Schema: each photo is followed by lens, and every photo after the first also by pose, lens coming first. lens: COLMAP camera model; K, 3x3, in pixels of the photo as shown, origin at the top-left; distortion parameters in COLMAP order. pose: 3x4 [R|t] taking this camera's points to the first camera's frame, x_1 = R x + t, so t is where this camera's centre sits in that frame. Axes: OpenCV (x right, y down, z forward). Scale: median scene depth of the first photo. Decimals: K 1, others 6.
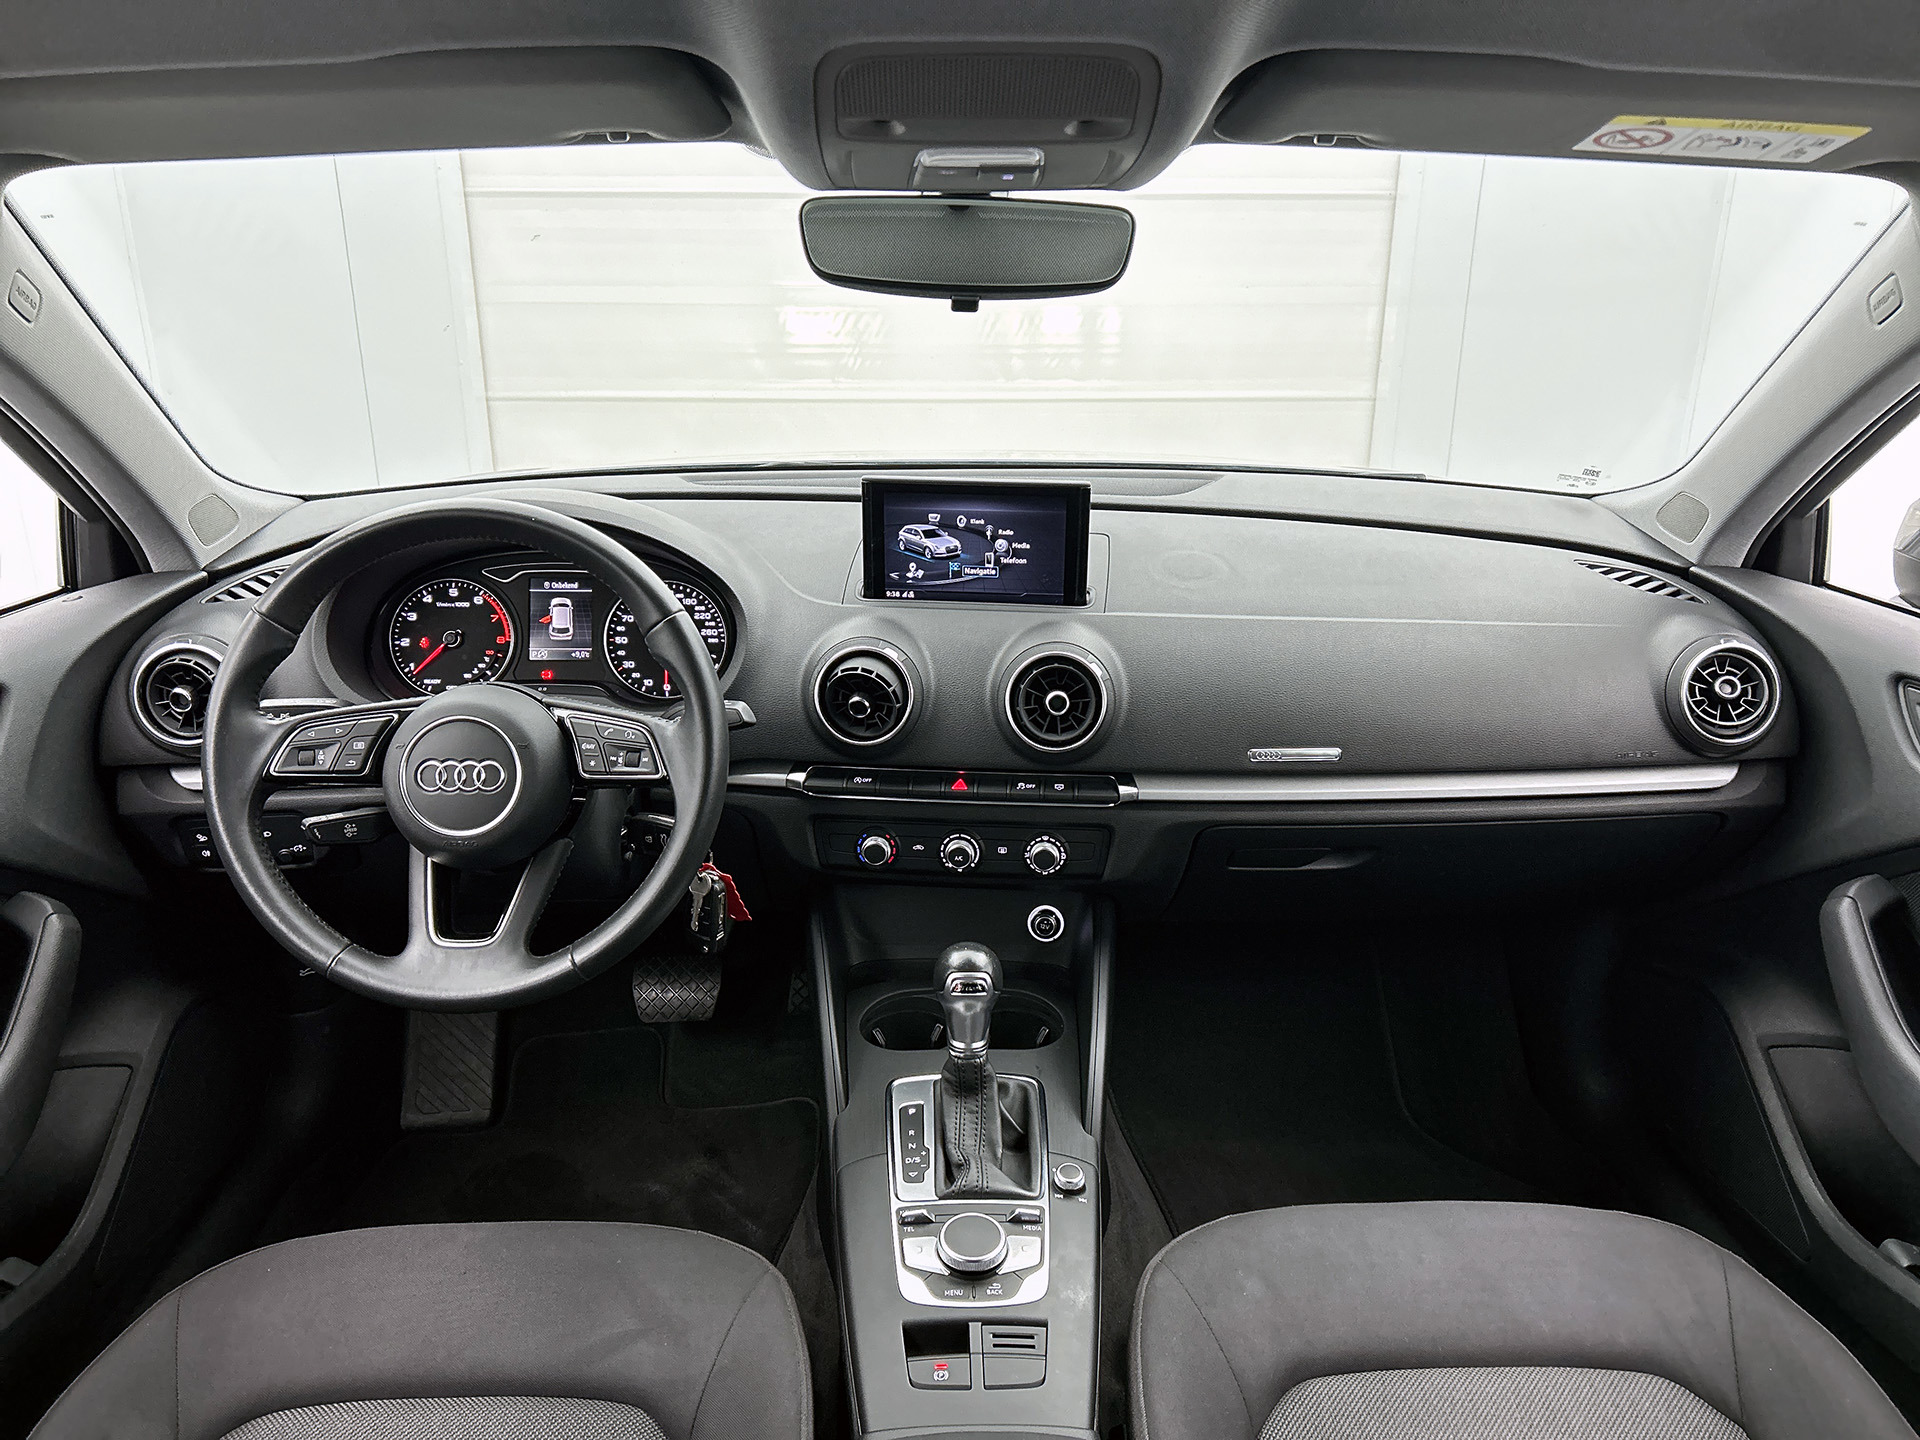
lens RADIAL K [[1463.5, 0, 969.4], [0, 1463.5, 727.8], [0, 0, 1]] dist [0.070812, -0.071731]
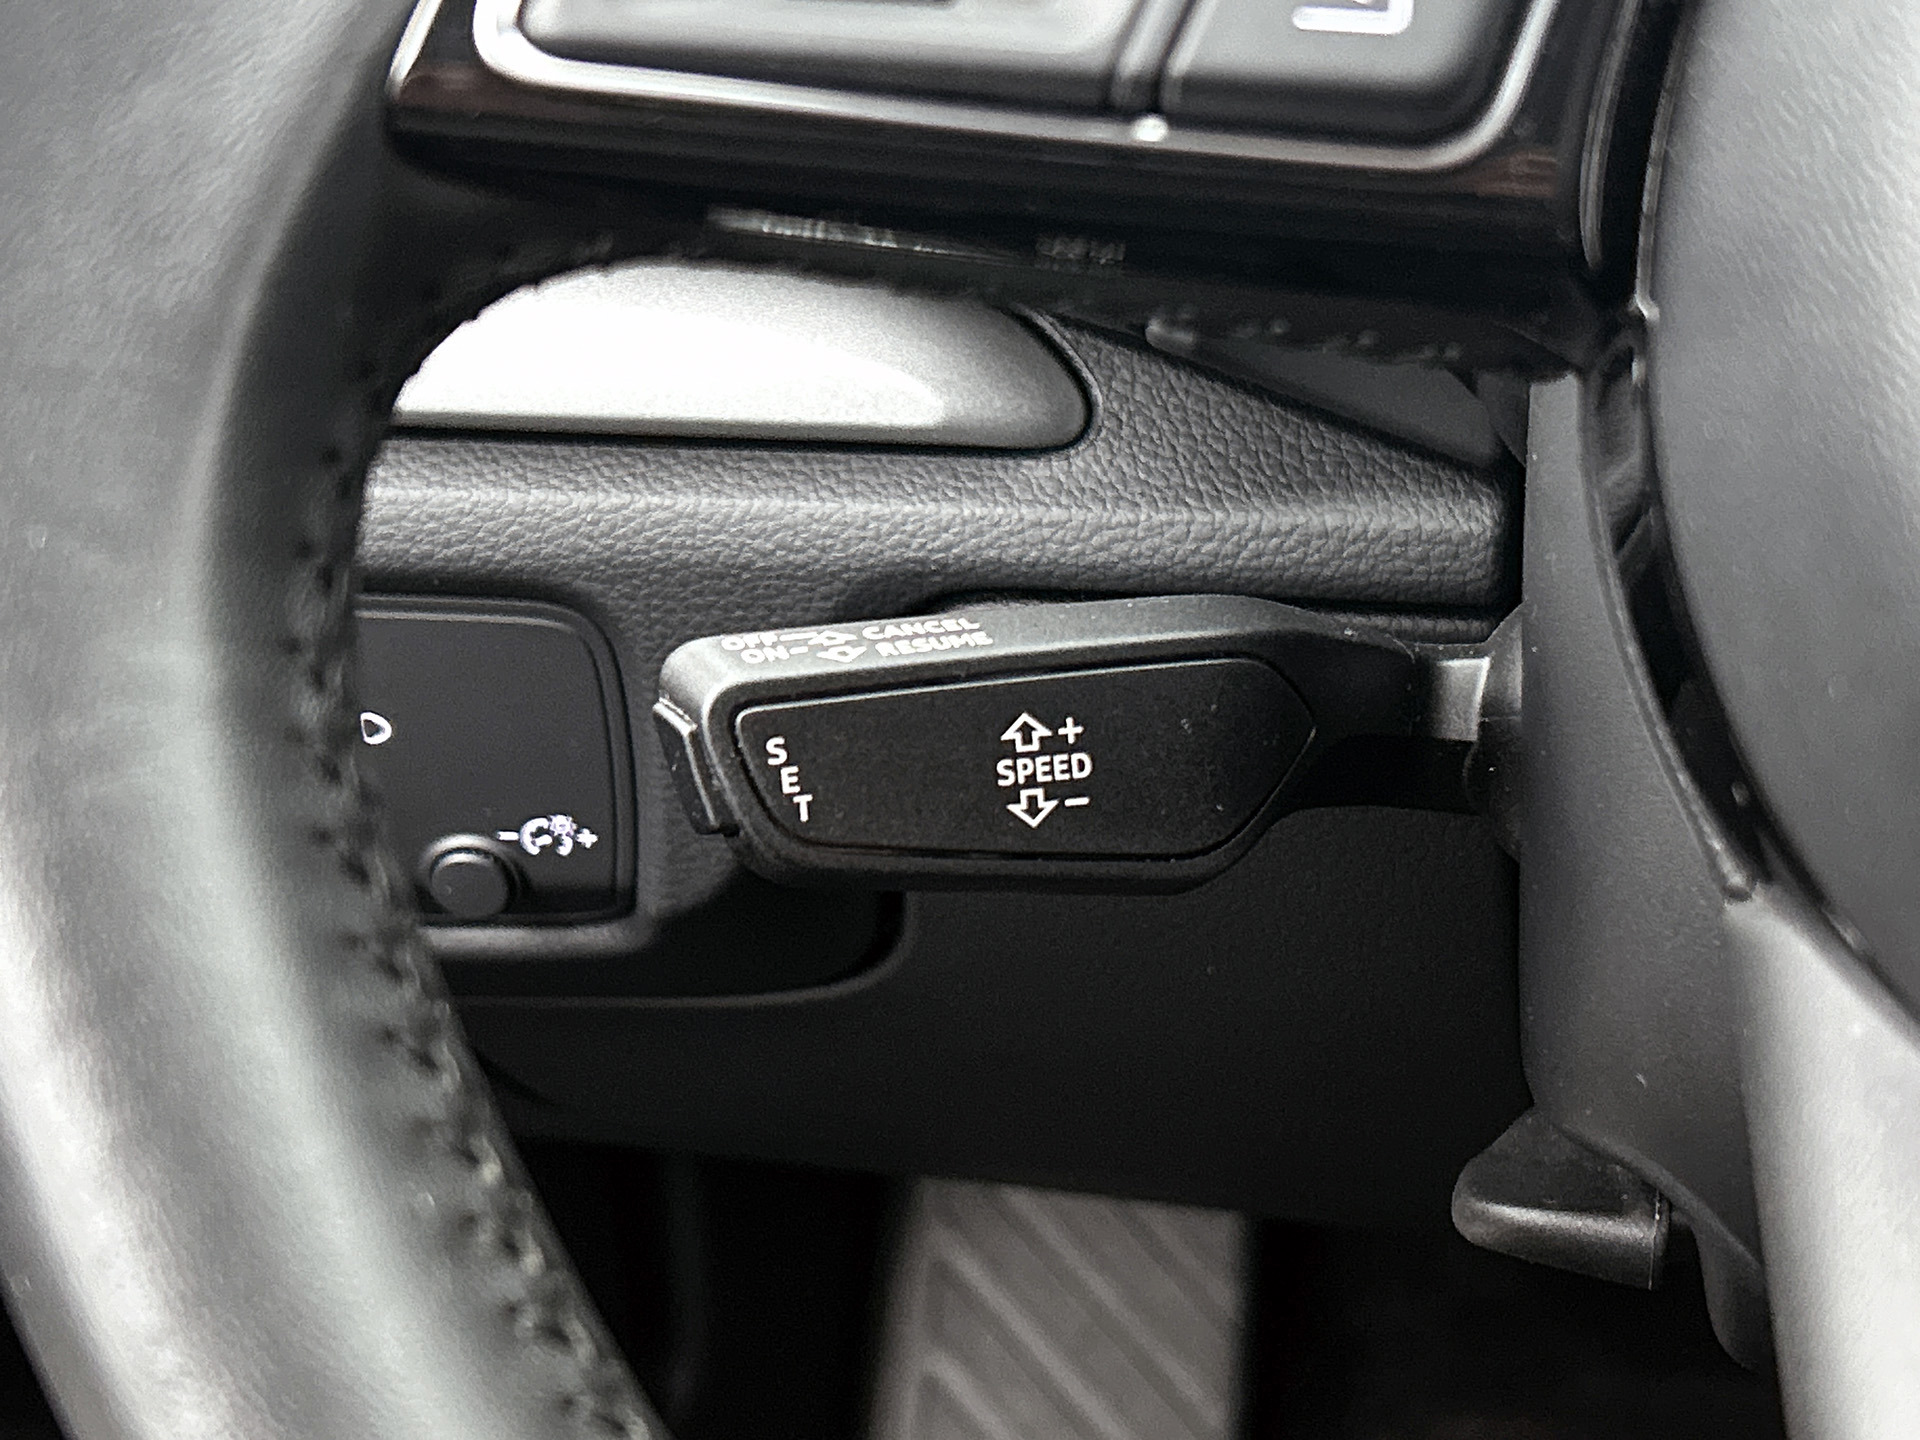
lens RADIAL K [[3174.0, 0, 965.9], [0, 3174.0, 720.8], [0, 0, 1]] dist [0.215171, 0.000000]
pose [[0.966884, 0.076270, -0.243554, -0.337255], [-0.061853, 0.995880, 0.066312, 0.045652], [0.247608, -0.049052, 0.967618, 0.701425]]
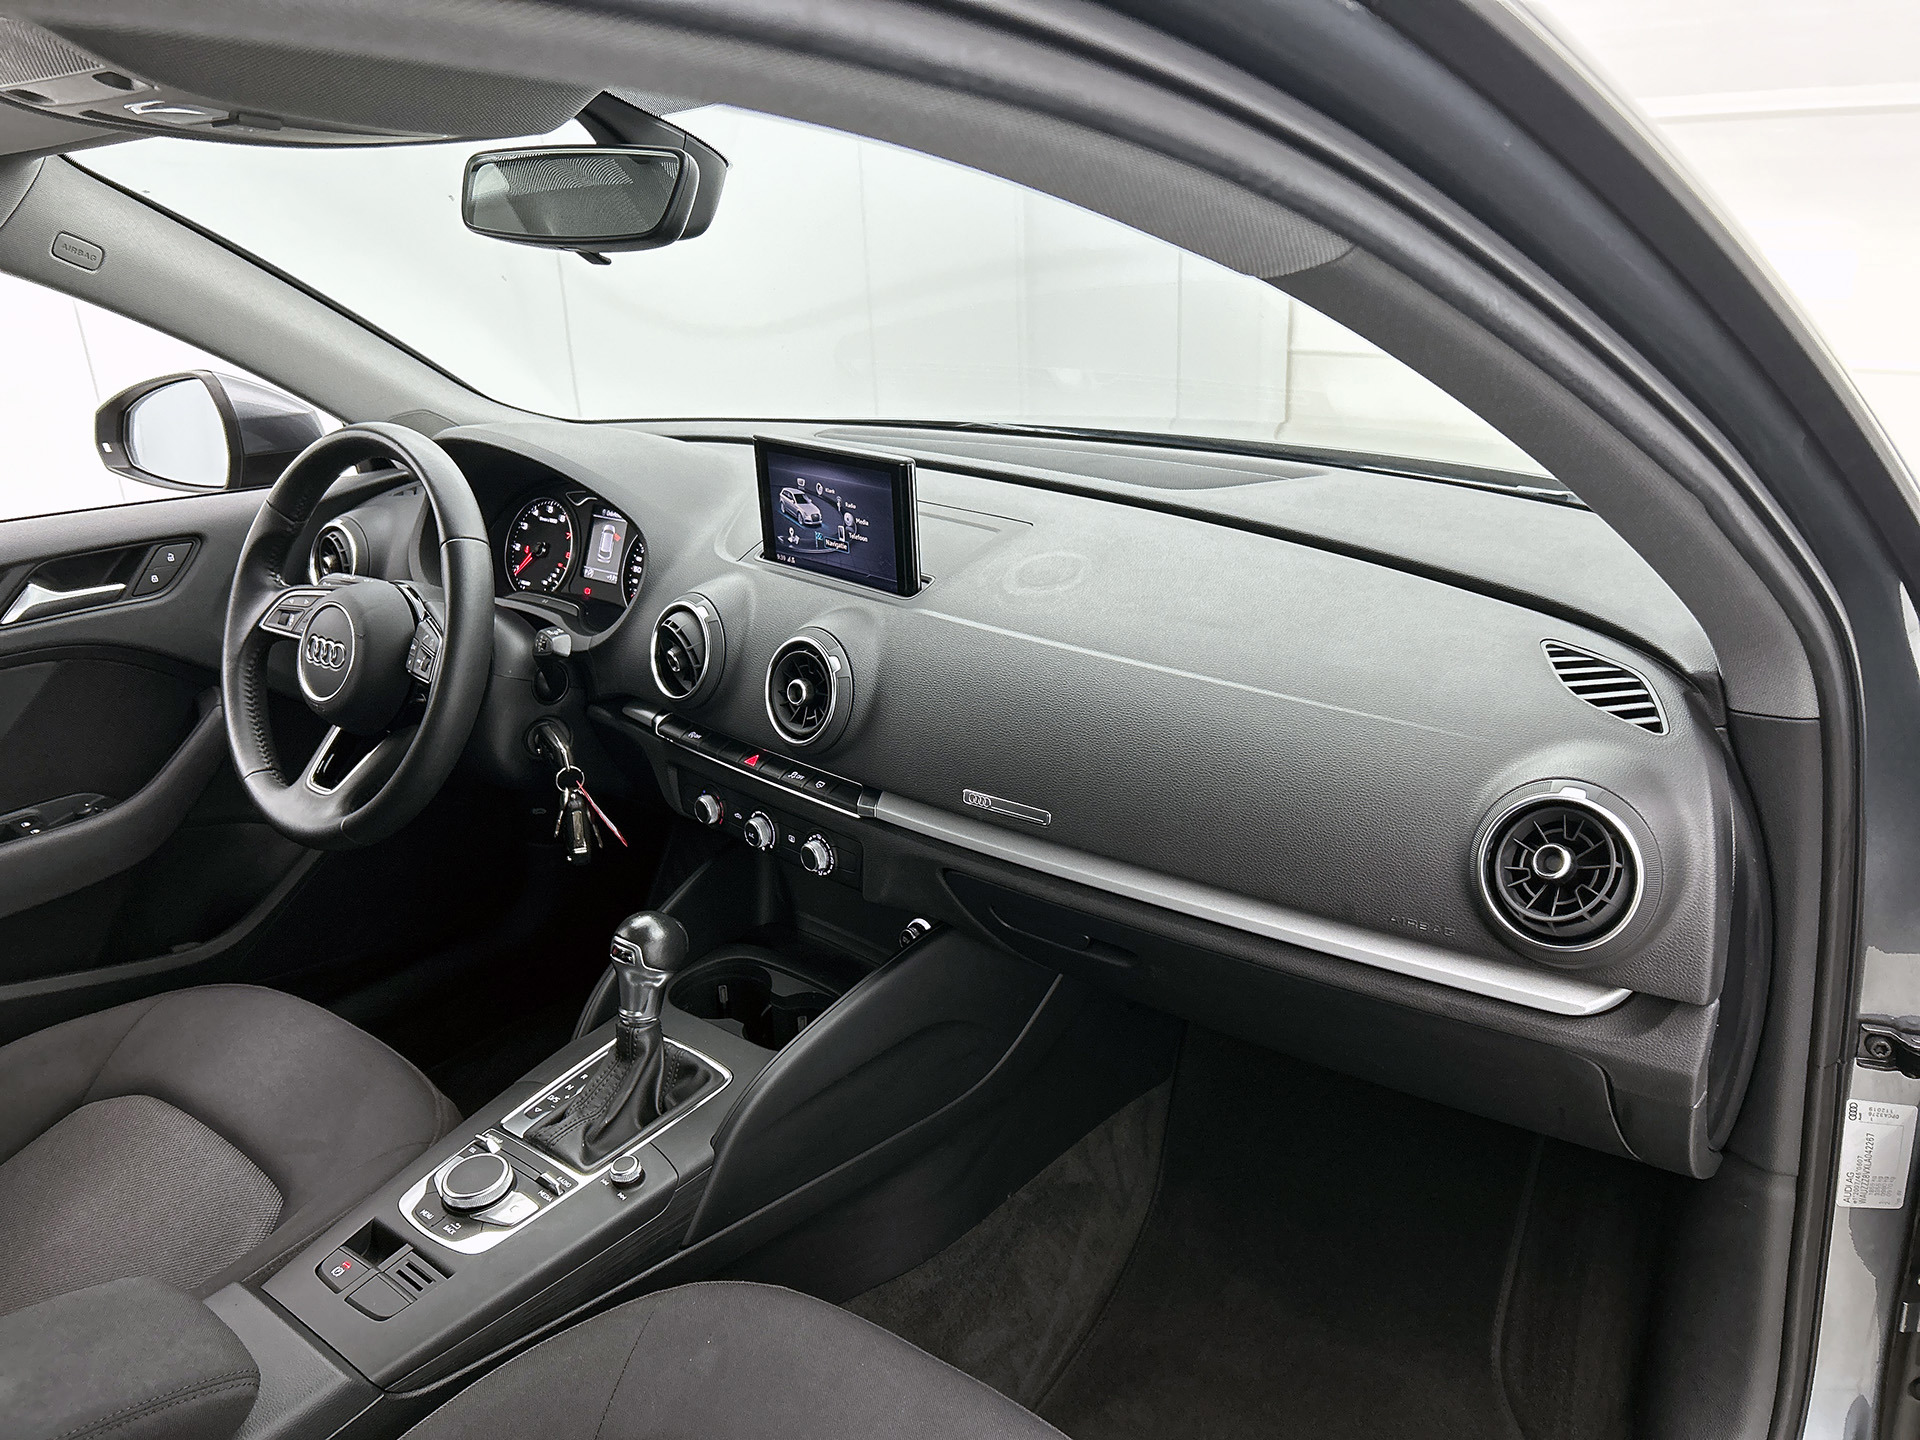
lens RADIAL K [[1463.5, 0, 955.2], [0, 1463.5, 733.8], [0, 0, 1]] dist [0.070812, -0.071731]
pose [[0.757357, 0.200868, -0.621340, 0.678632], [-0.179022, 0.978926, 0.098257, -0.094822], [0.627982, 0.036818, 0.777356, 0.324808]]
